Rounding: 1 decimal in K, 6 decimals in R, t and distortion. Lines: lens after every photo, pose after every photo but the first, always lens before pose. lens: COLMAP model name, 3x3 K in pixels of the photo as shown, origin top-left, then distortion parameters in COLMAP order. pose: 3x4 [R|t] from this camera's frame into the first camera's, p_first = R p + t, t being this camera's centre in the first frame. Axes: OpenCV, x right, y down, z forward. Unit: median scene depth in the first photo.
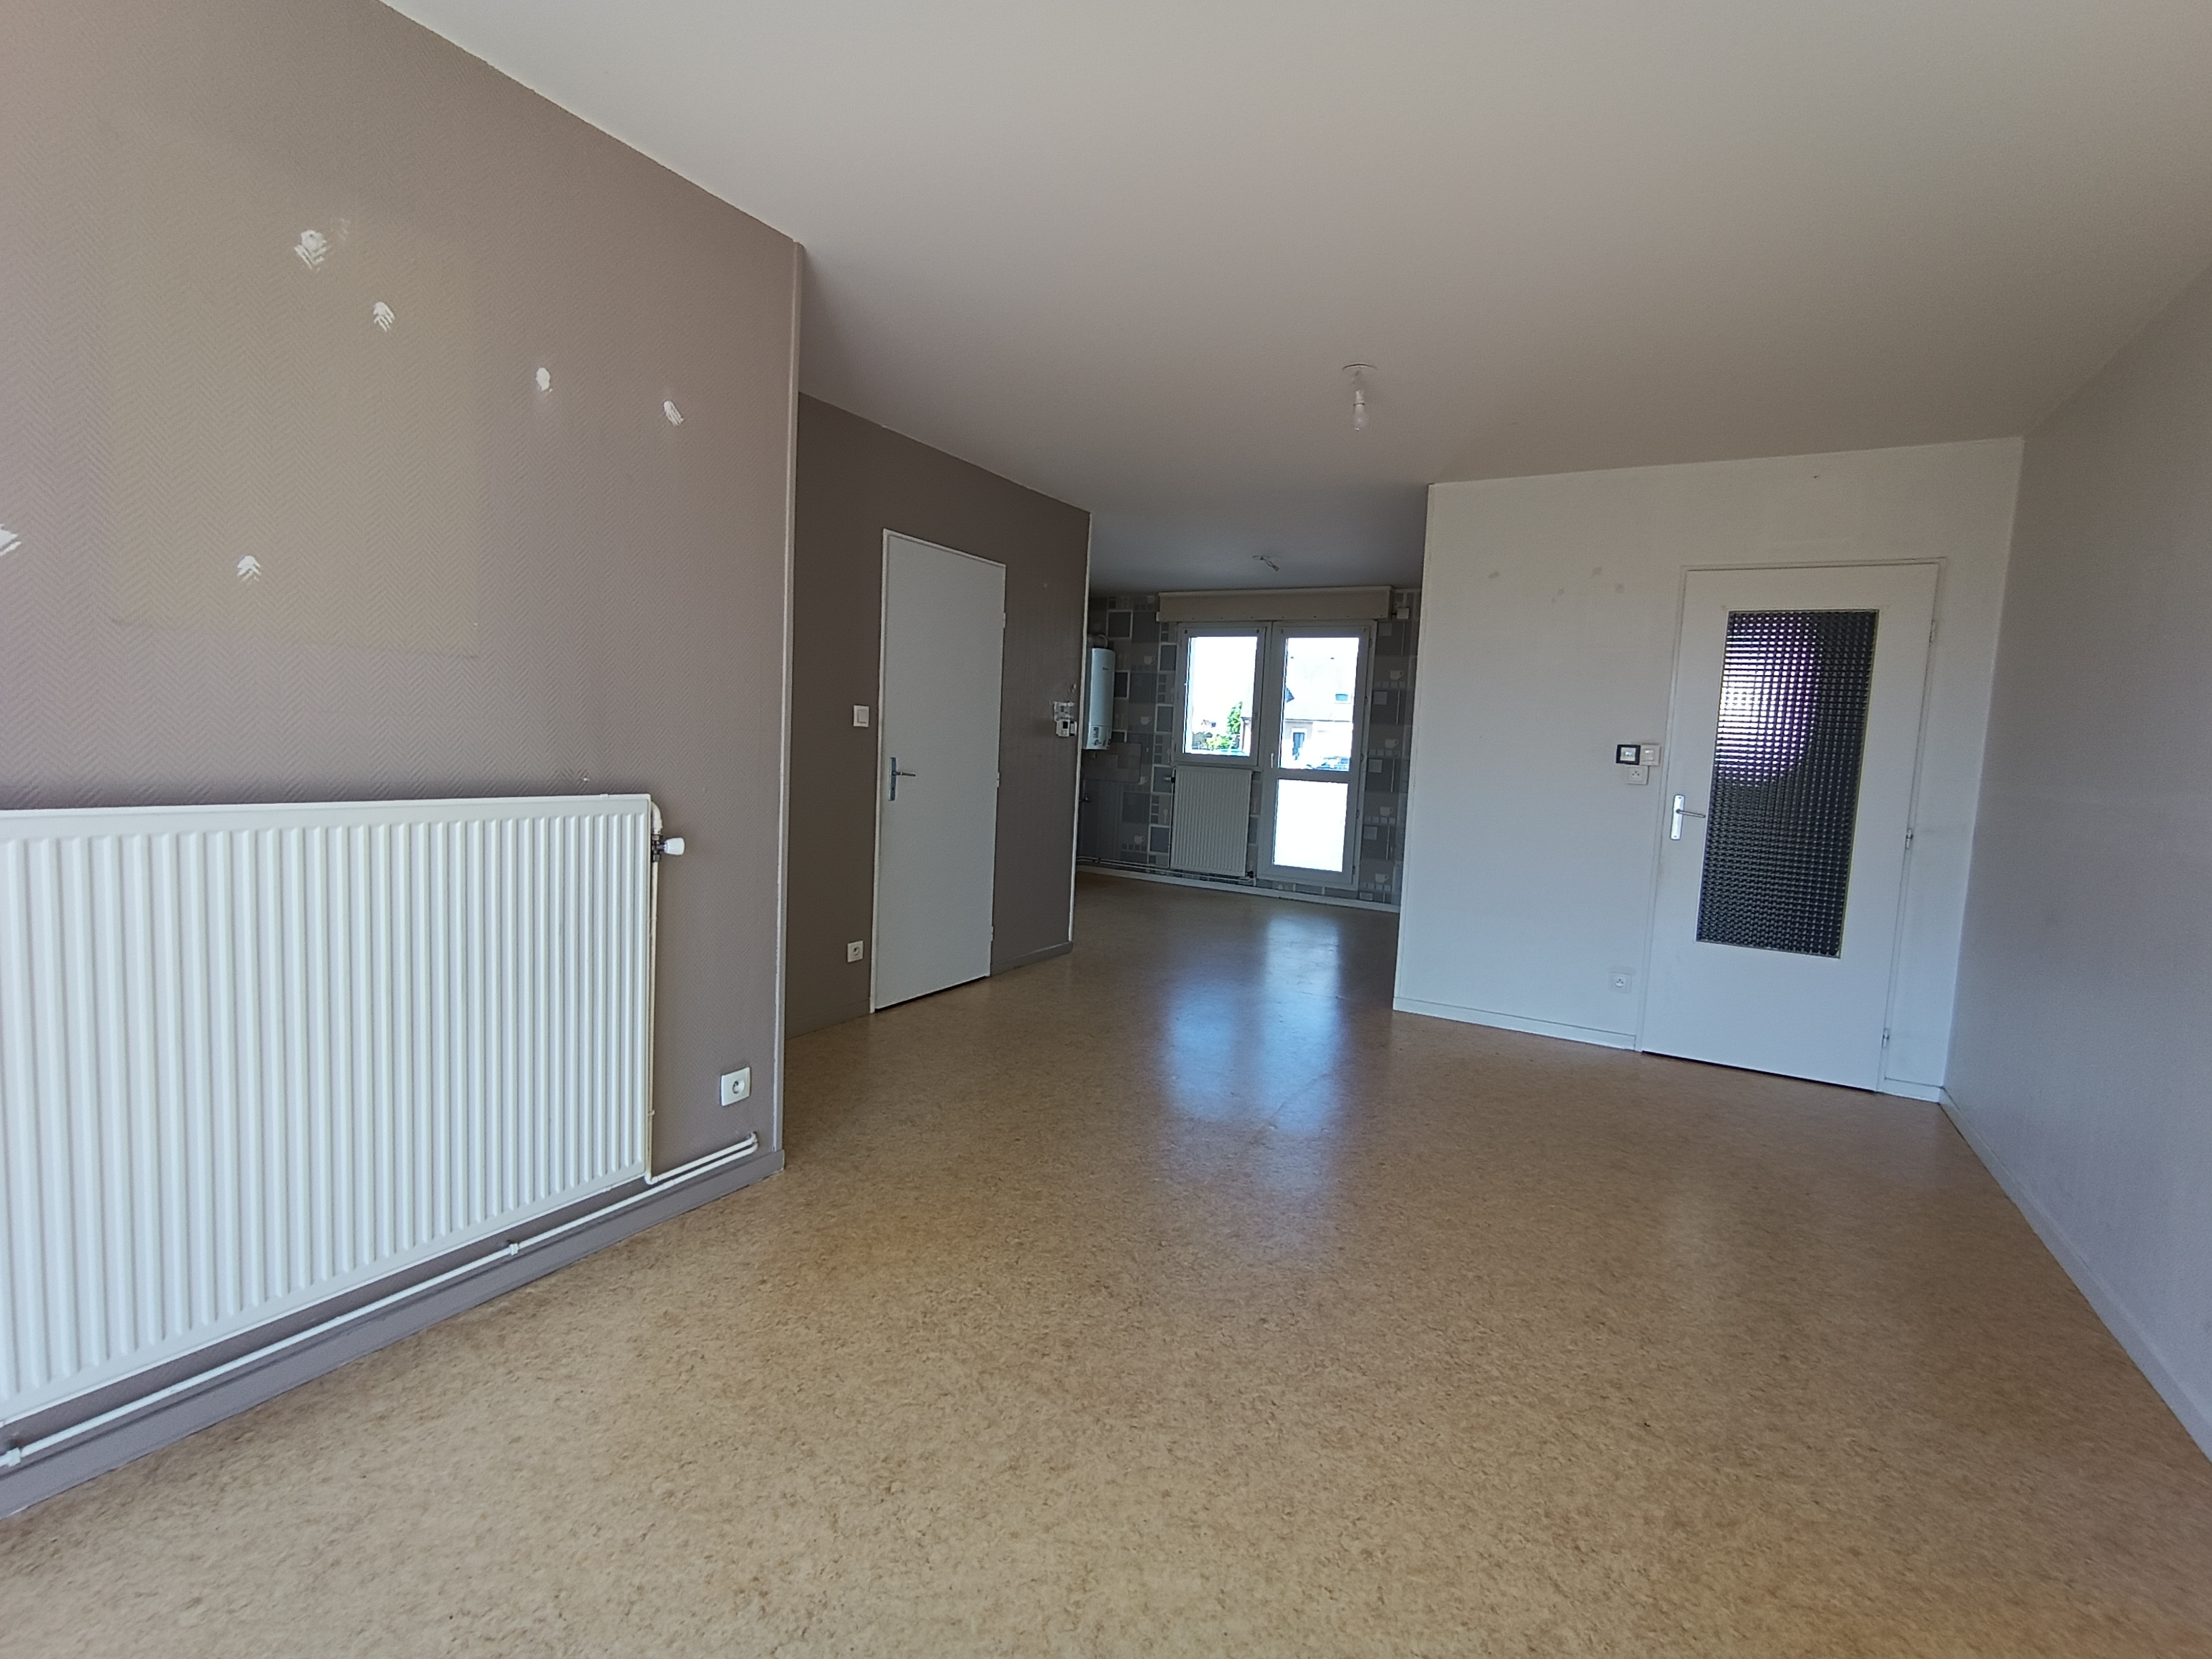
lens RADIAL K [[1025.0, 0, 1106.0], [0, 1025.0, 829.5], [0, 0, 1]] dist [0.001900, 0.000255]
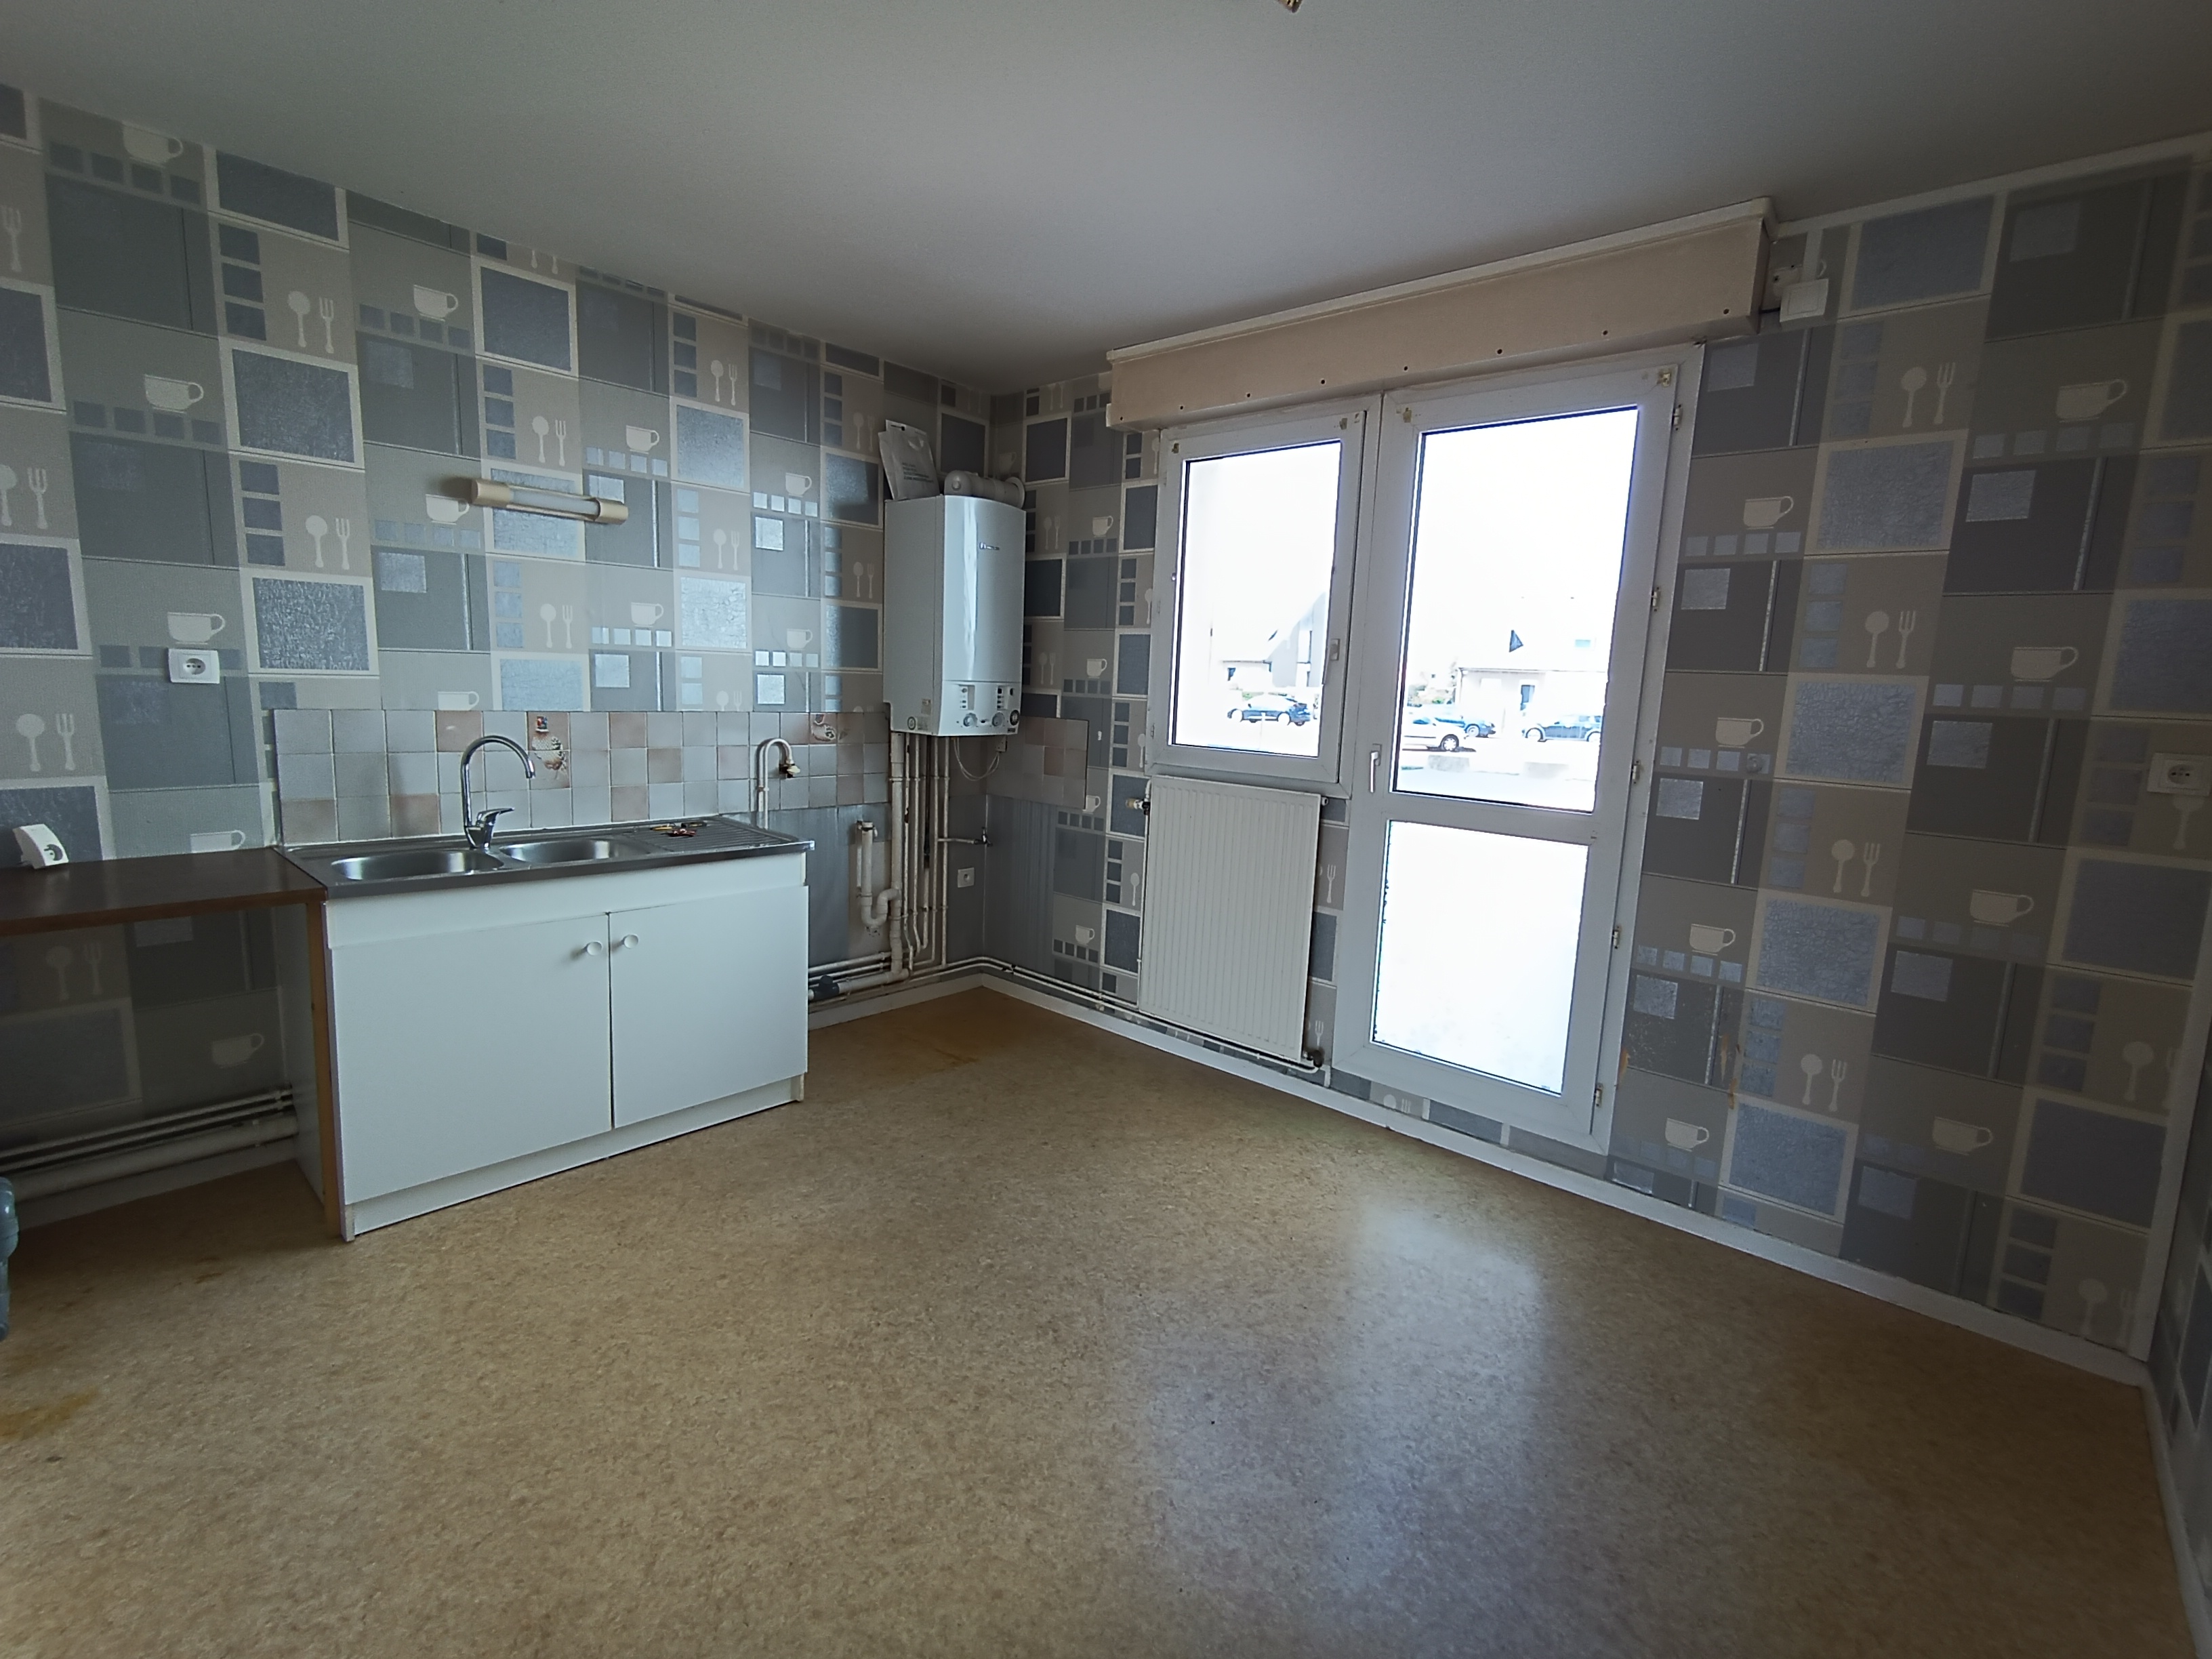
lens RADIAL K [[1025.0, 0, 1106.0], [0, 1025.0, 829.5], [0, 0, 1]] dist [0.001900, 0.000255]
pose [[0.979503, 0.022286, -0.200192, 0.136131], [-0.013374, 0.998863, 0.045760, -0.059359], [0.200985, -0.042145, 0.978687, 0.587342]]
